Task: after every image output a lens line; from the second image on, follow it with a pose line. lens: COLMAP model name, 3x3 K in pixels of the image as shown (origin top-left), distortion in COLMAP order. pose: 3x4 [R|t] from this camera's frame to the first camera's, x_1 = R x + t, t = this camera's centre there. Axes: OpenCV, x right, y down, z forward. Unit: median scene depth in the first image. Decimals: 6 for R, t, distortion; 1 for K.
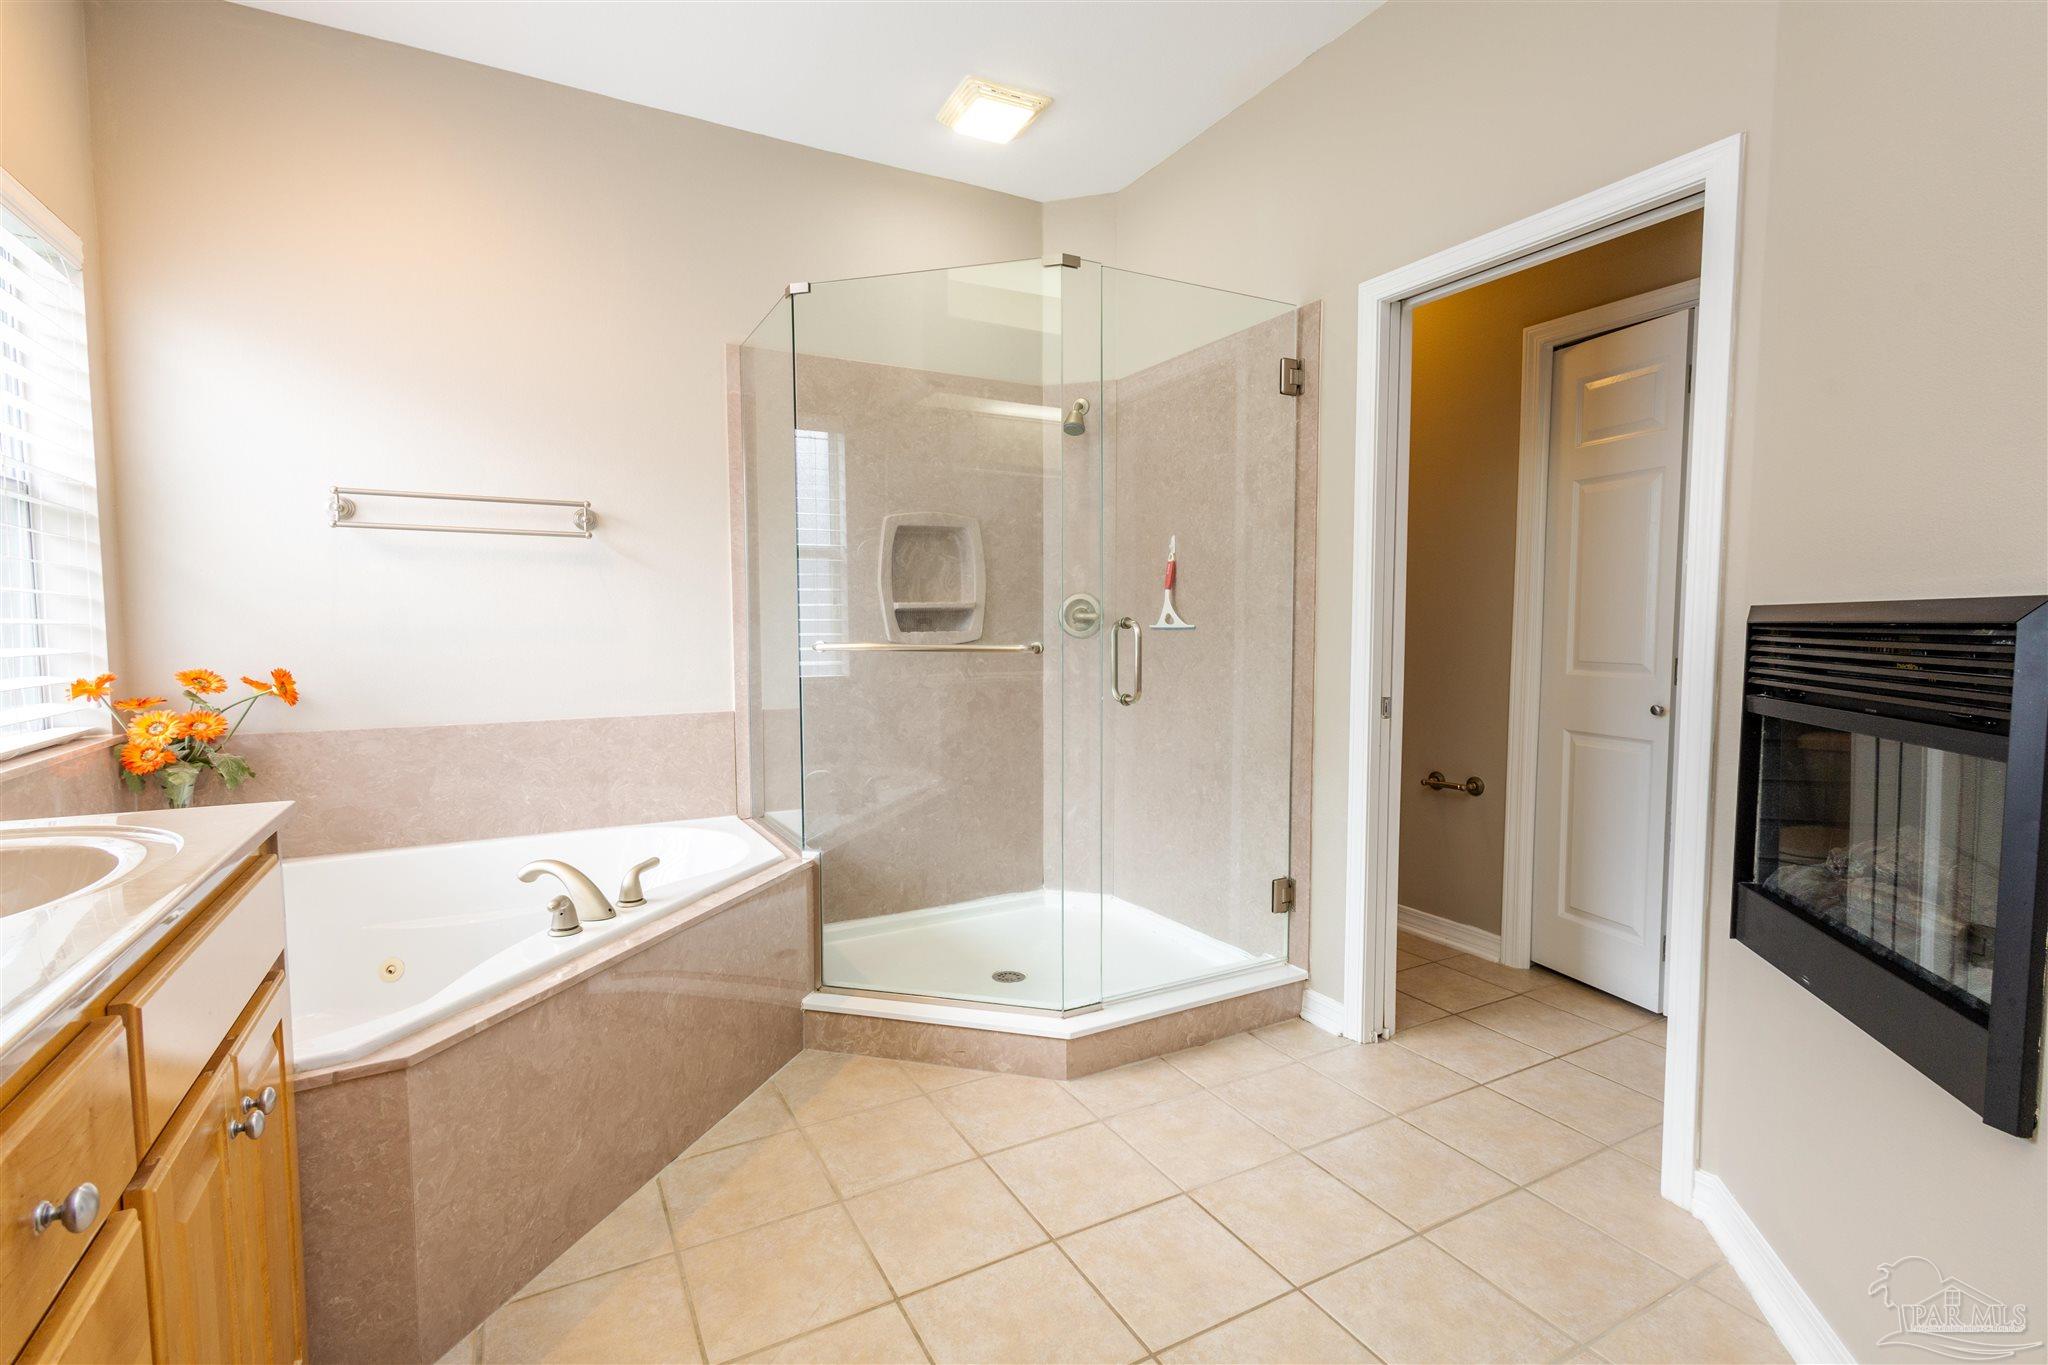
lens RADIAL K [[937.8, 0, 1024.8], [0, 937.8, 686.5], [0, 0, 1]] dist [0.011612, -0.005052]
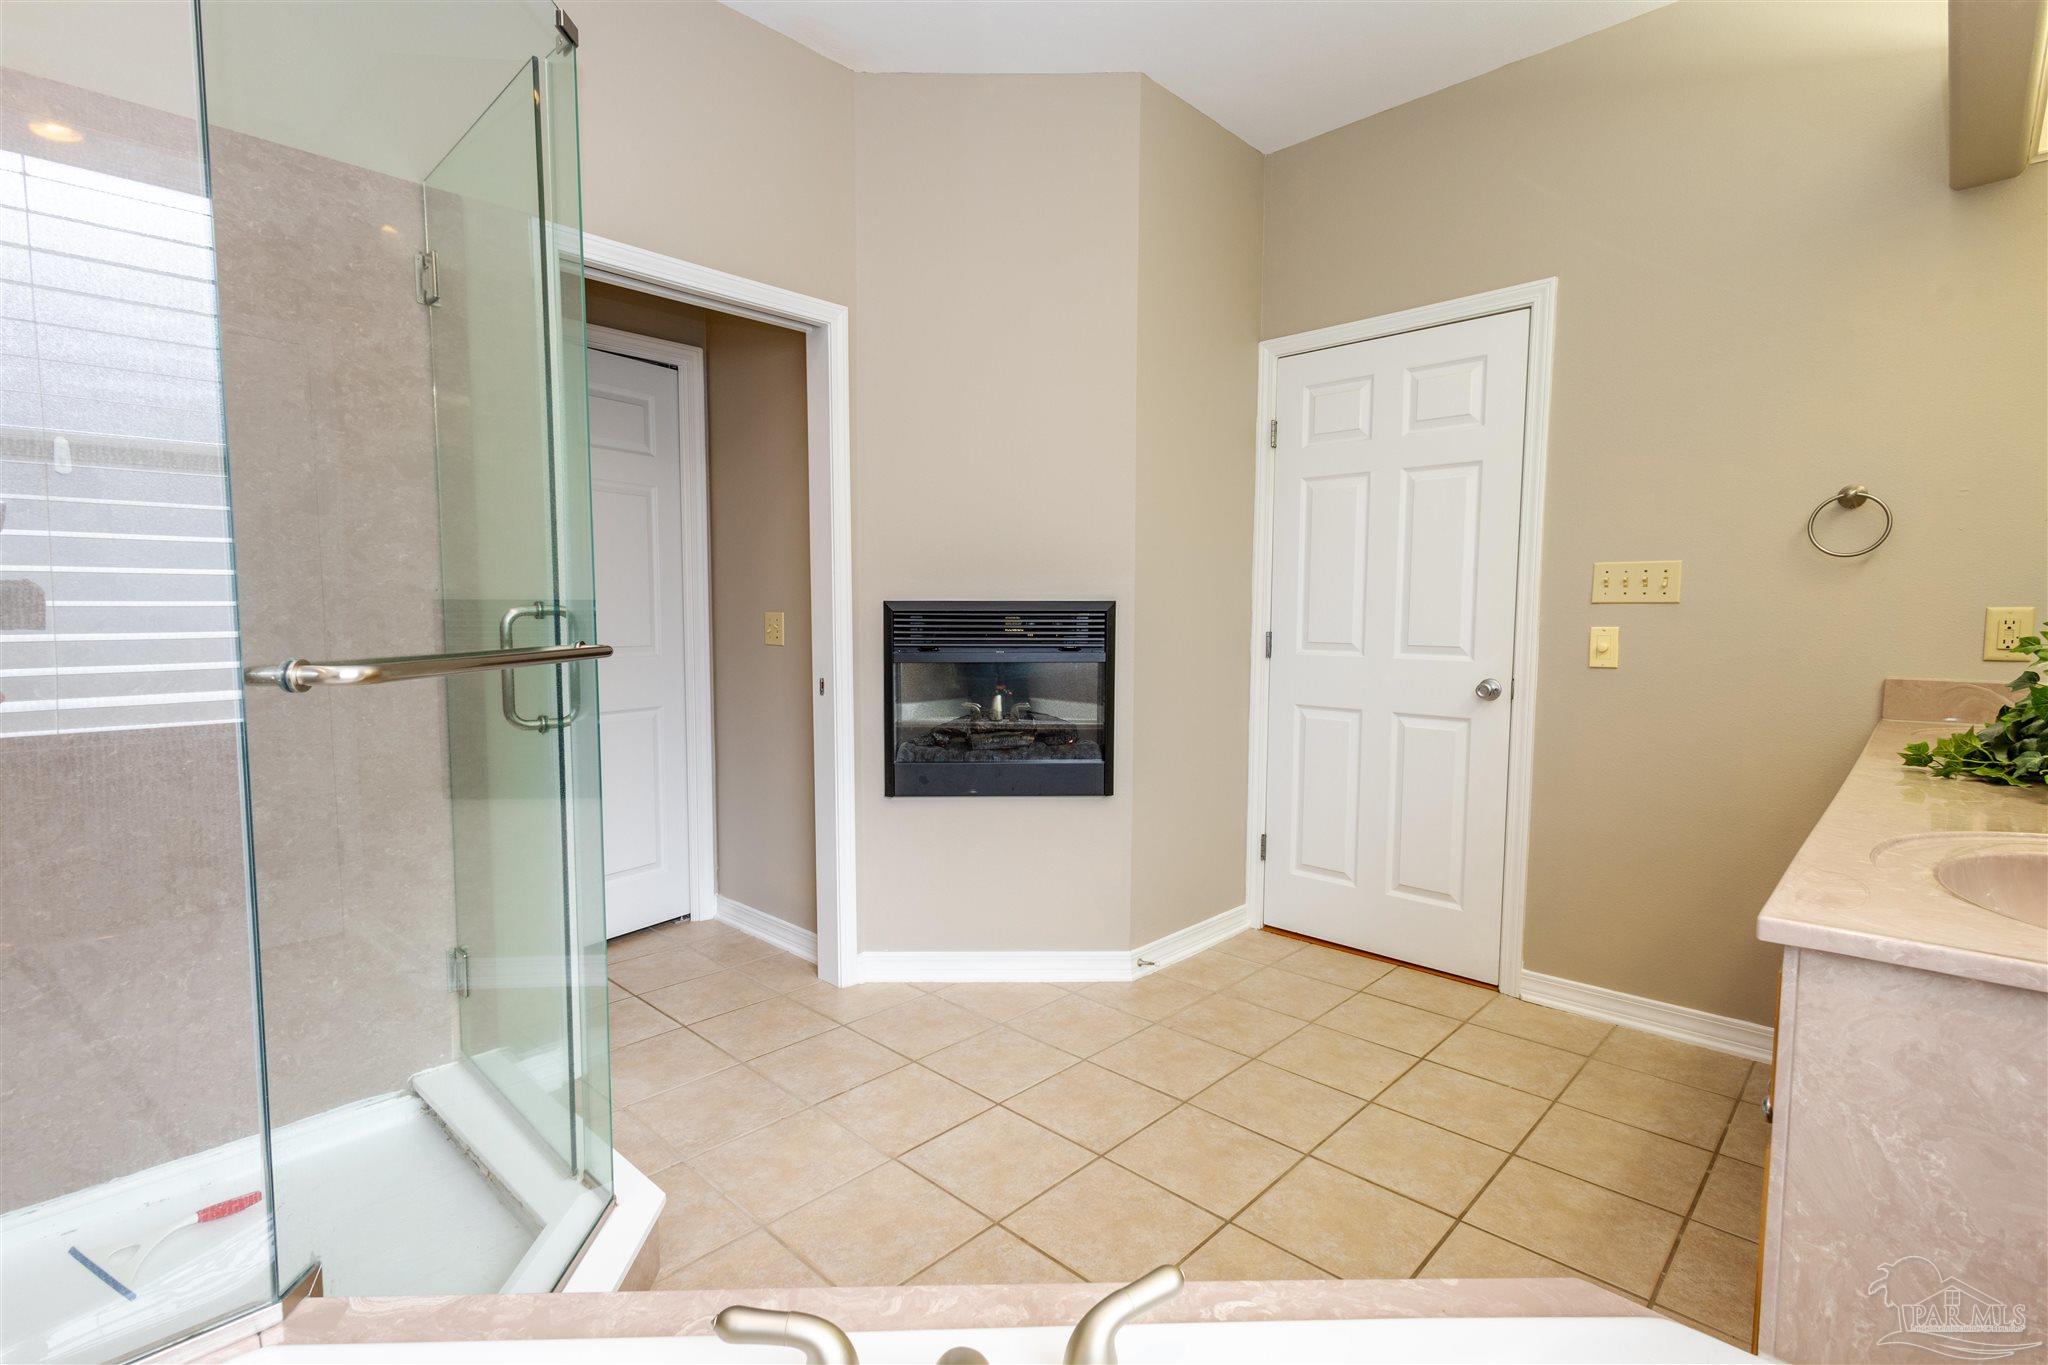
lens RADIAL K [[937.8, 0, 1024.8], [0, 937.8, 686.5], [0, 0, 1]] dist [0.011612, -0.005052]
pose [[-0.294528, -0.073783, 0.952790, -0.654113], [0.067068, 0.992961, 0.097626, -0.056358], [-0.953287, 0.092655, -0.287506, 0.886585]]
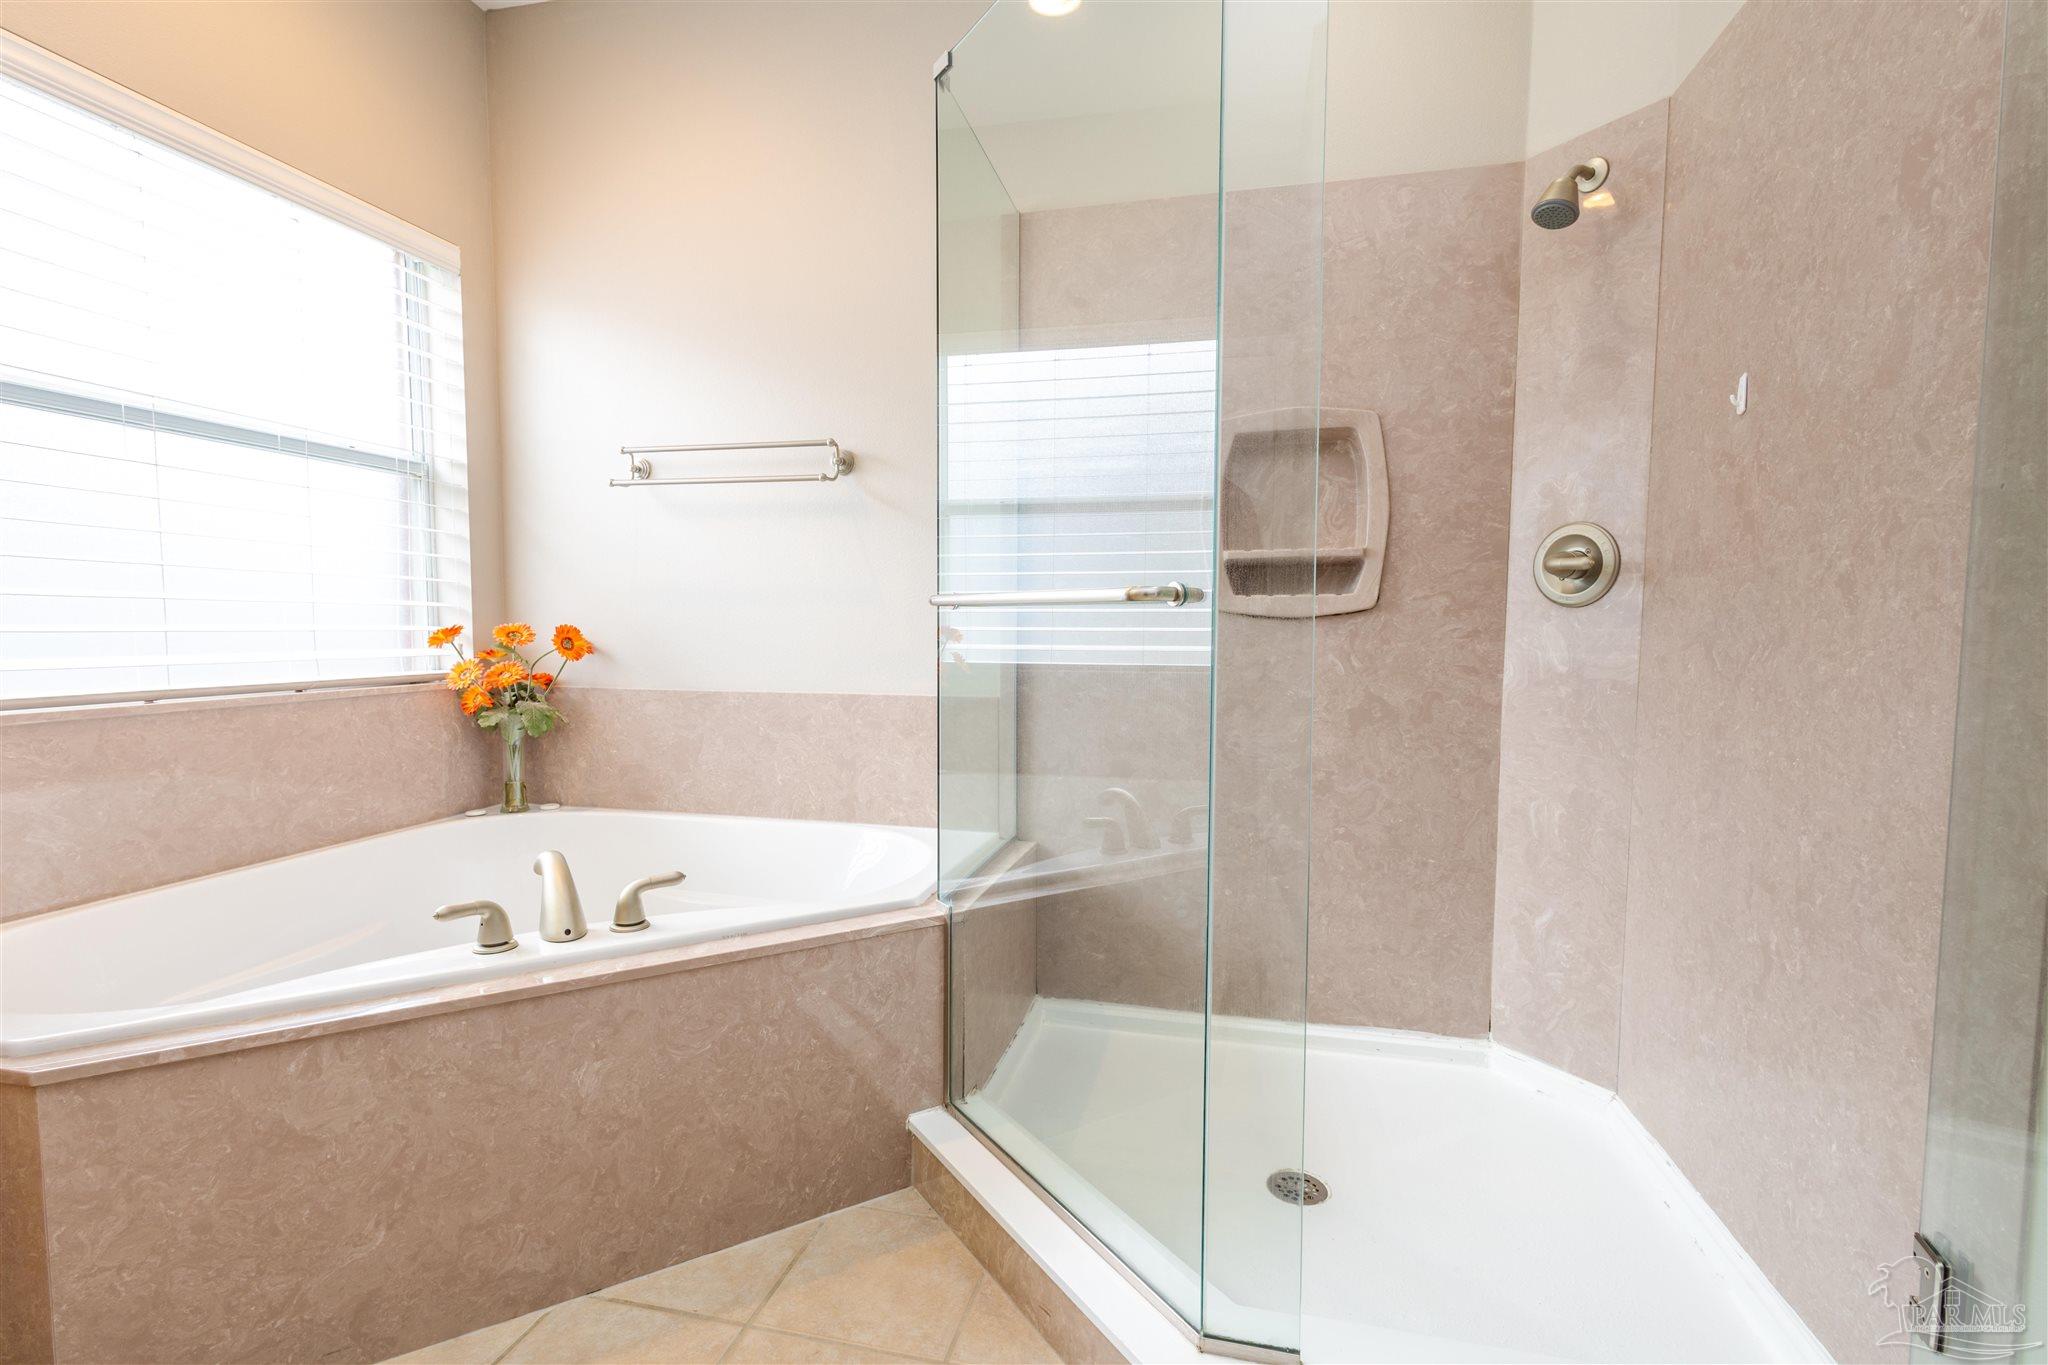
lens RADIAL K [[937.8, 0, 1024.8], [0, 937.8, 686.5], [0, 0, 1]] dist [0.011612, -0.005052]
pose [[0.740990, 0.050766, -0.669595, 0.285966], [-0.054373, 0.998400, 0.015524, 0.005496], [0.669311, 0.024905, 0.742565, 0.568637]]
